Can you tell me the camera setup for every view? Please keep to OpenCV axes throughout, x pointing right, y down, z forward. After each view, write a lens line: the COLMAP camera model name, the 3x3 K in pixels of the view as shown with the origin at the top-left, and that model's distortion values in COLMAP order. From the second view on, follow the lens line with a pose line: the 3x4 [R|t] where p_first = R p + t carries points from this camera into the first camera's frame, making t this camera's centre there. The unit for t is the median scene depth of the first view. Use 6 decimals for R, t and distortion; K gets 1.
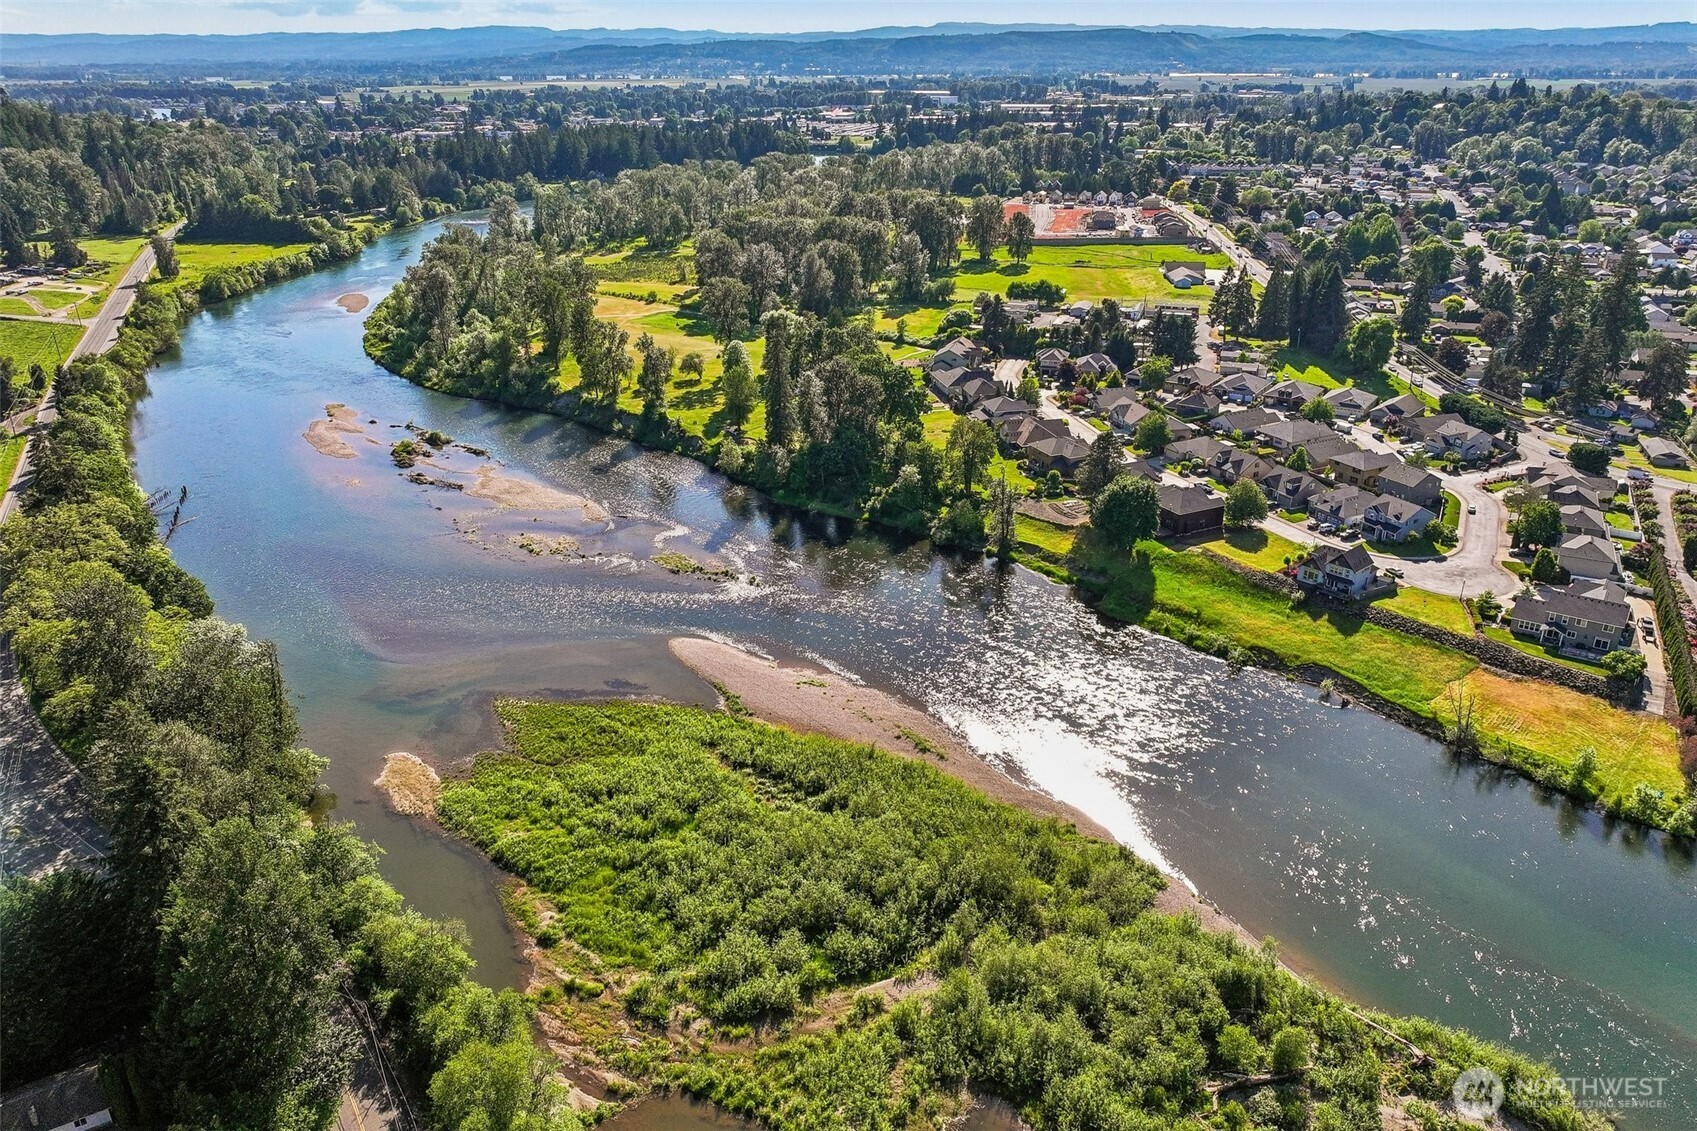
lens RADIAL K [[1233.4, 0, 848.5], [0, 1233.4, 565.5], [0, 0, 1]] dist [-0.015370, 0.048551]
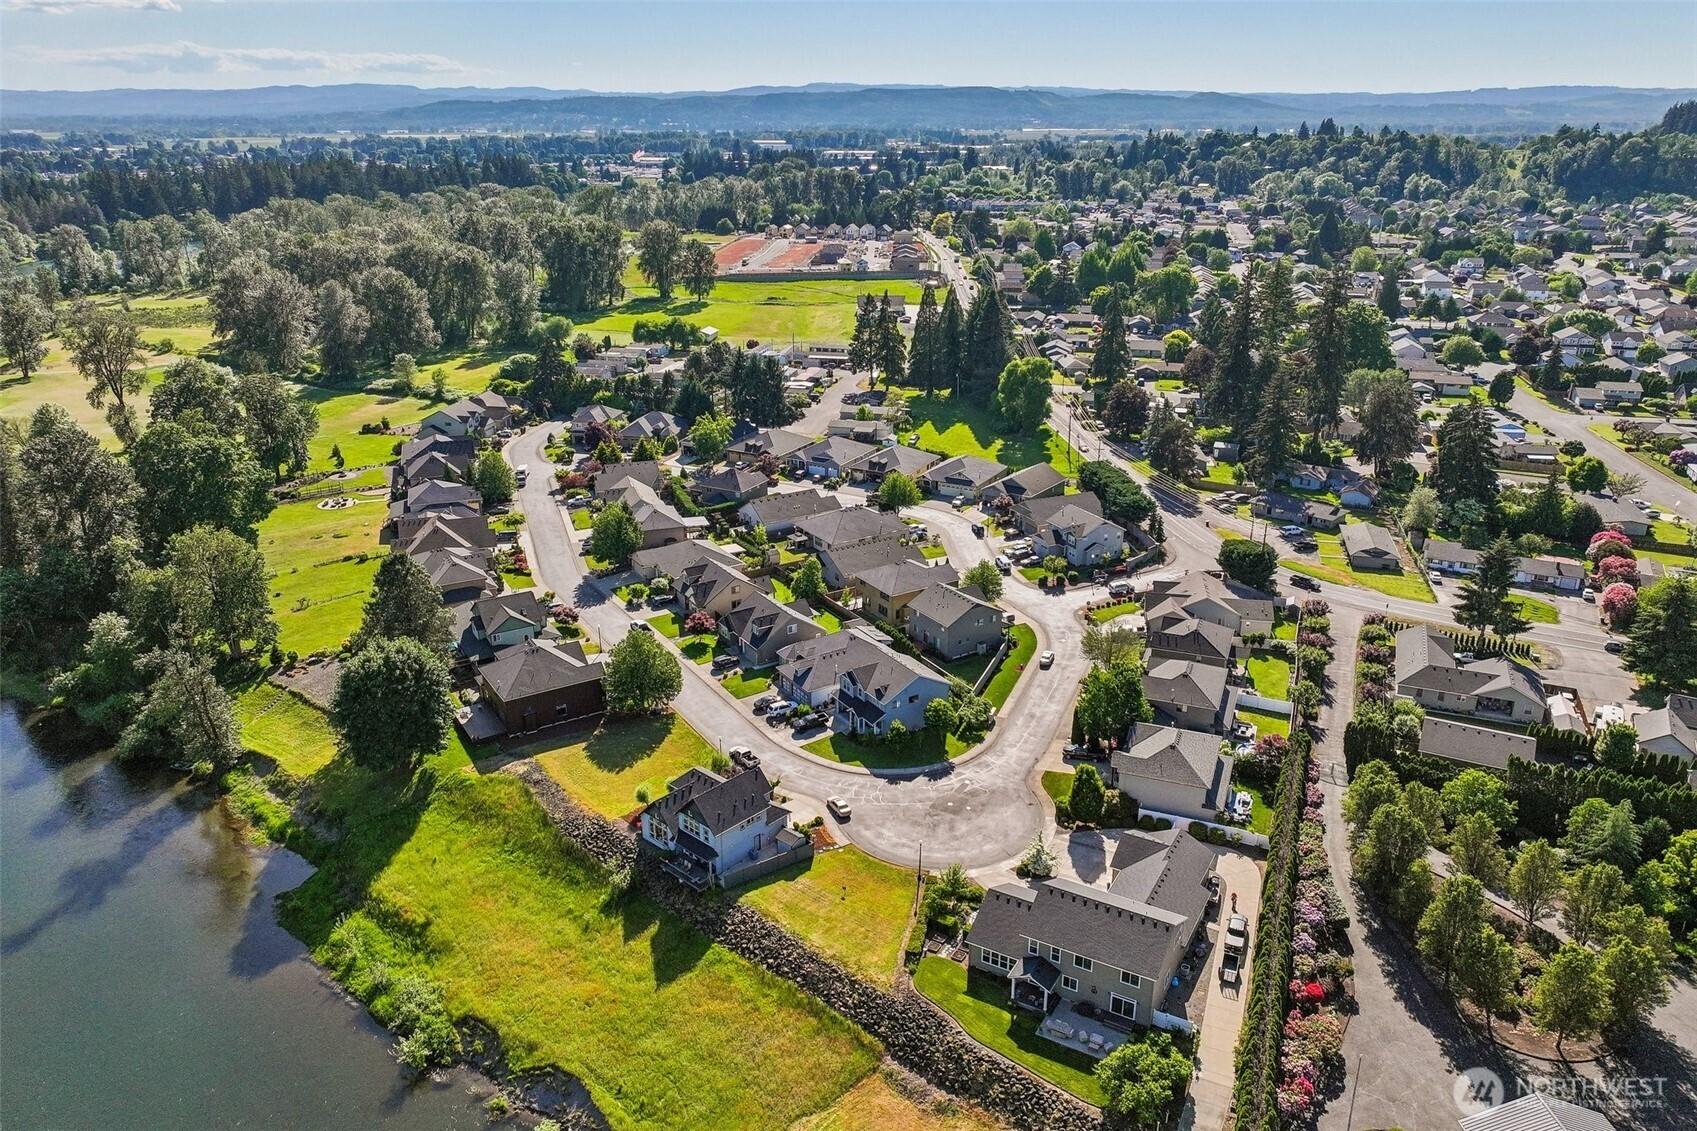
lens RADIAL K [[1192.4, 0, 848.5], [0, 1192.4, 565.5], [0, 0, 1]] dist [0.006574, 0.008389]
pose [[0.996877, -0.027870, 0.073889, 0.173632], [0.030516, 0.998924, -0.034925, -0.035716], [-0.072836, 0.037070, 0.996655, 0.195853]]
